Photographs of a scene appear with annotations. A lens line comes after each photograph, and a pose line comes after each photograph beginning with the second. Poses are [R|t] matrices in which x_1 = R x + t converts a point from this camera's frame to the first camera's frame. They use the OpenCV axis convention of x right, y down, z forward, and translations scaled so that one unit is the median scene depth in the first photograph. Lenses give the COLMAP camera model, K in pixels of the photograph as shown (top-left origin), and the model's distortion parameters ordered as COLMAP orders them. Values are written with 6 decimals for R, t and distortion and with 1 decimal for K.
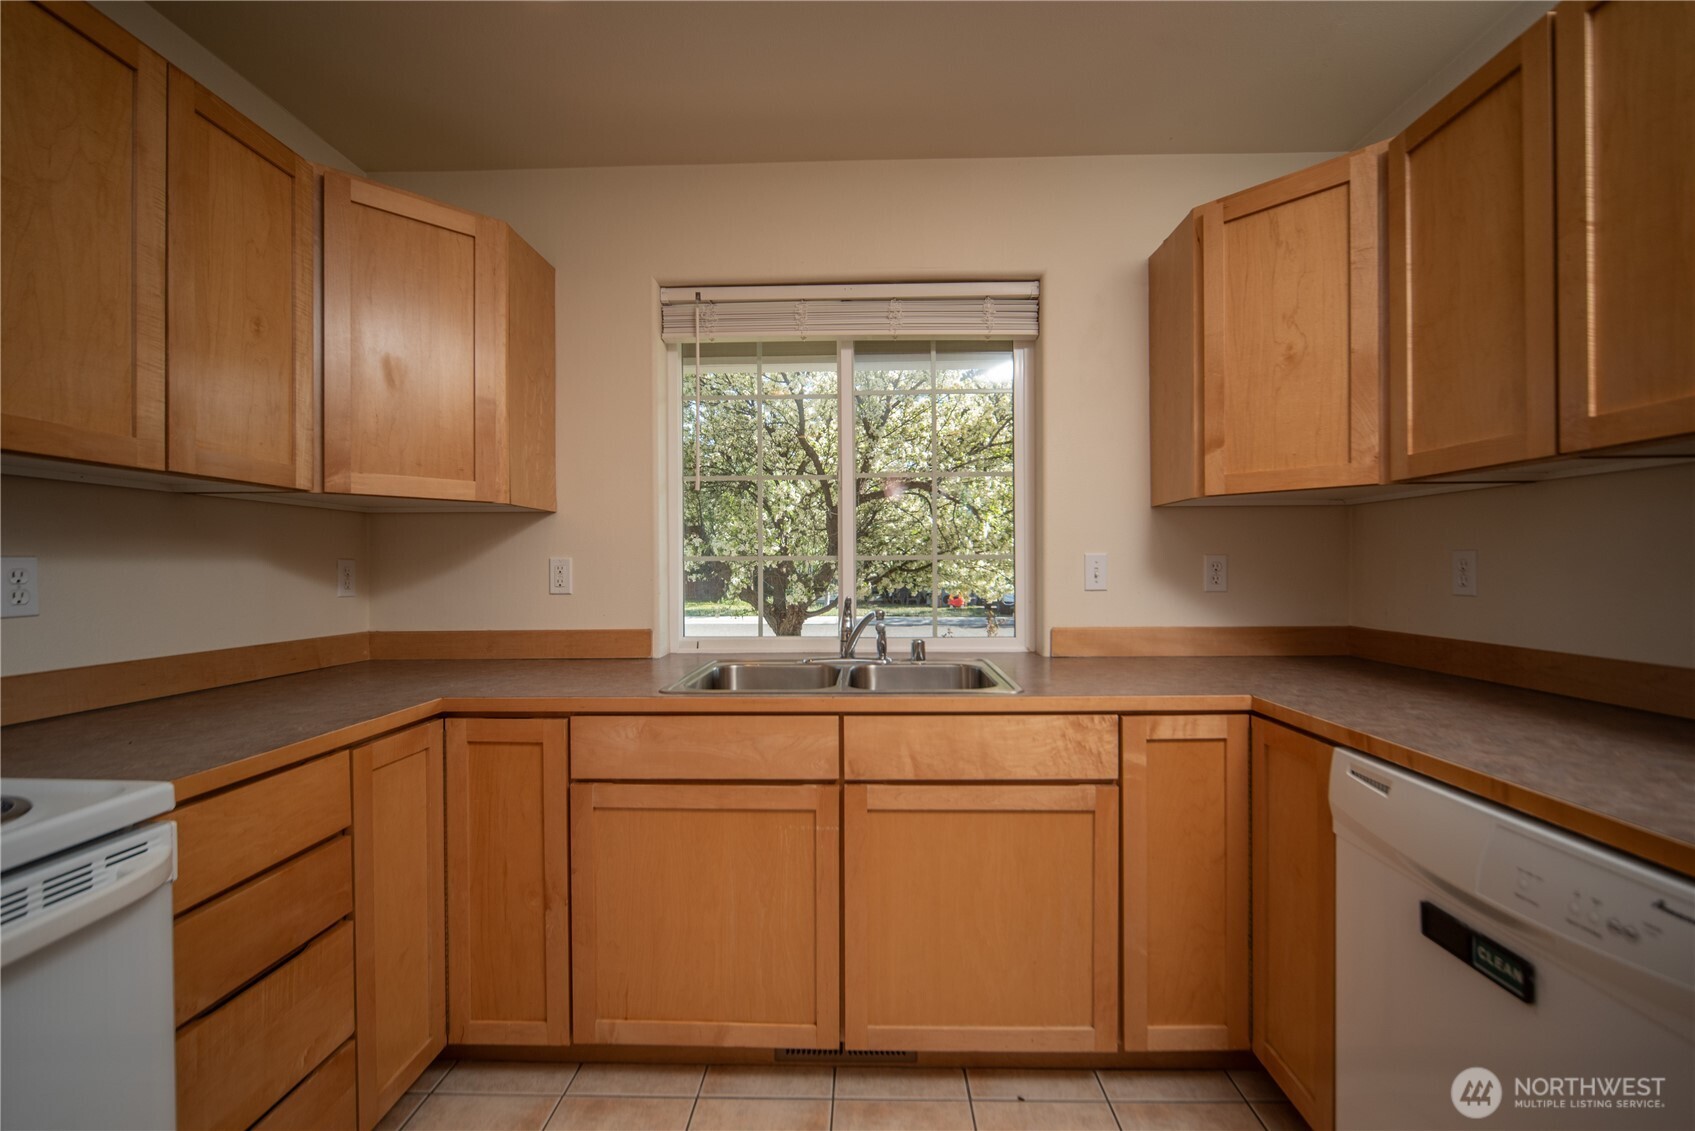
lens RADIAL K [[729.0, 0, 847.5], [0, 729.0, 565.5], [0, 0, 1]] dist [-0.001657, -0.000108]
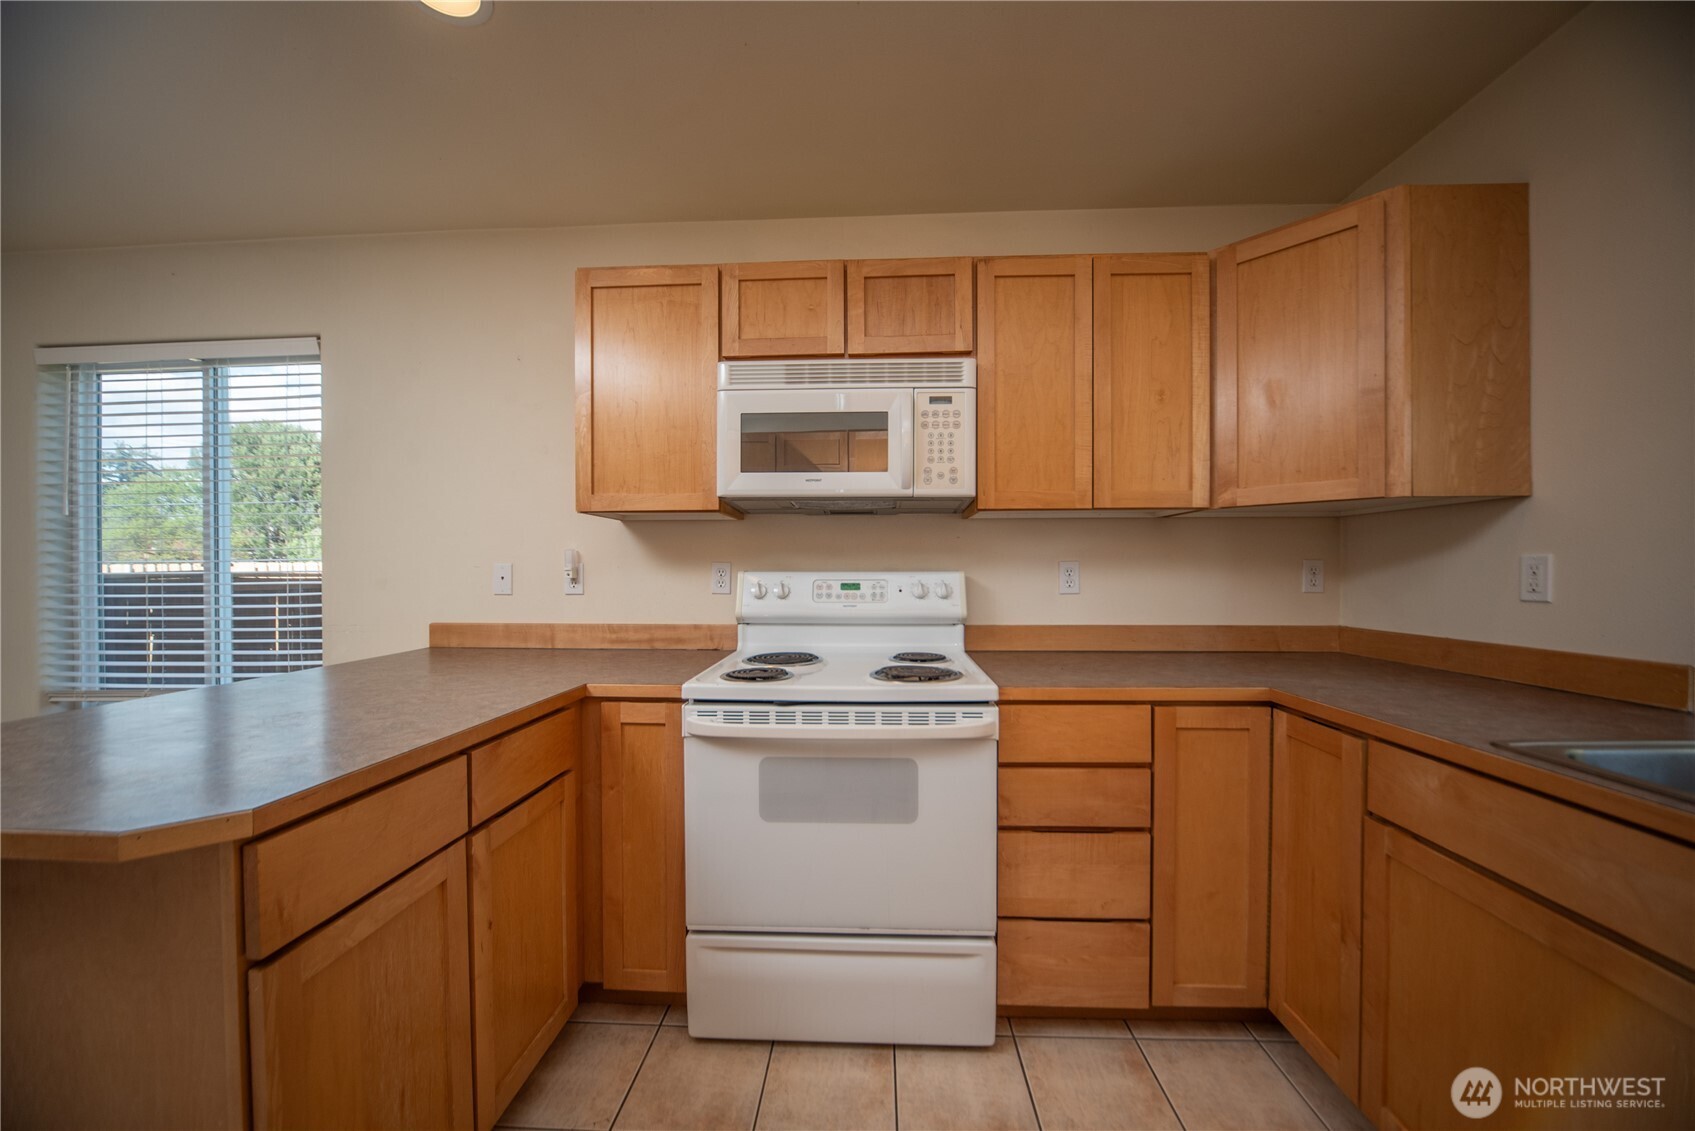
lens RADIAL K [[610.8, 0, 847.5], [0, 610.8, 565.5], [0, 0, 1]] dist [-0.006837, 0.000036]
pose [[-0.023552, 0.000601, -0.999722, 0.423017], [0.003801, 0.999993, 0.000511, -0.003741], [0.999715, -0.003788, -0.023554, 0.460051]]
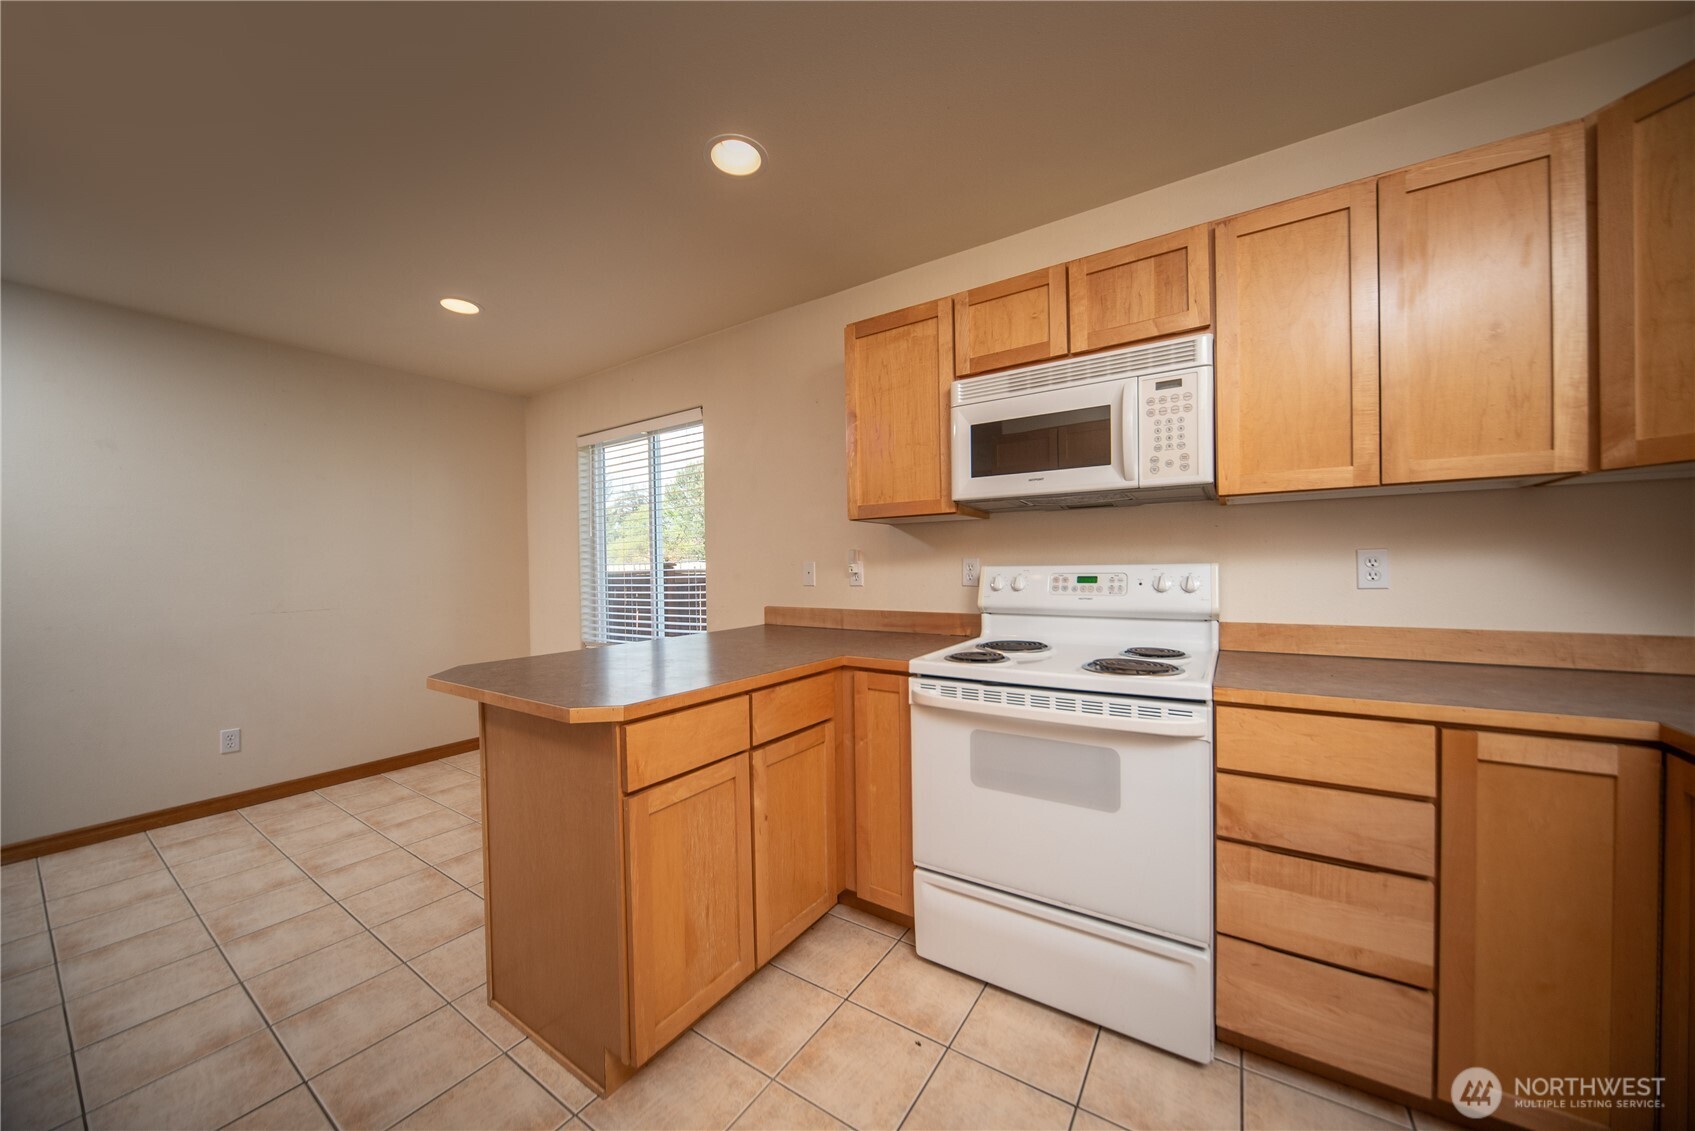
lens RADIAL K [[593.9, 0, 847.5], [0, 593.9, 565.5], [0, 0, 1]] dist [-0.001724, -0.000088]
pose [[-0.530835, 0.011913, -0.847392, 0.491289], [0.018346, 0.999828, 0.002564, -0.001524], [0.847277, -0.014185, -0.530962, 0.711401]]
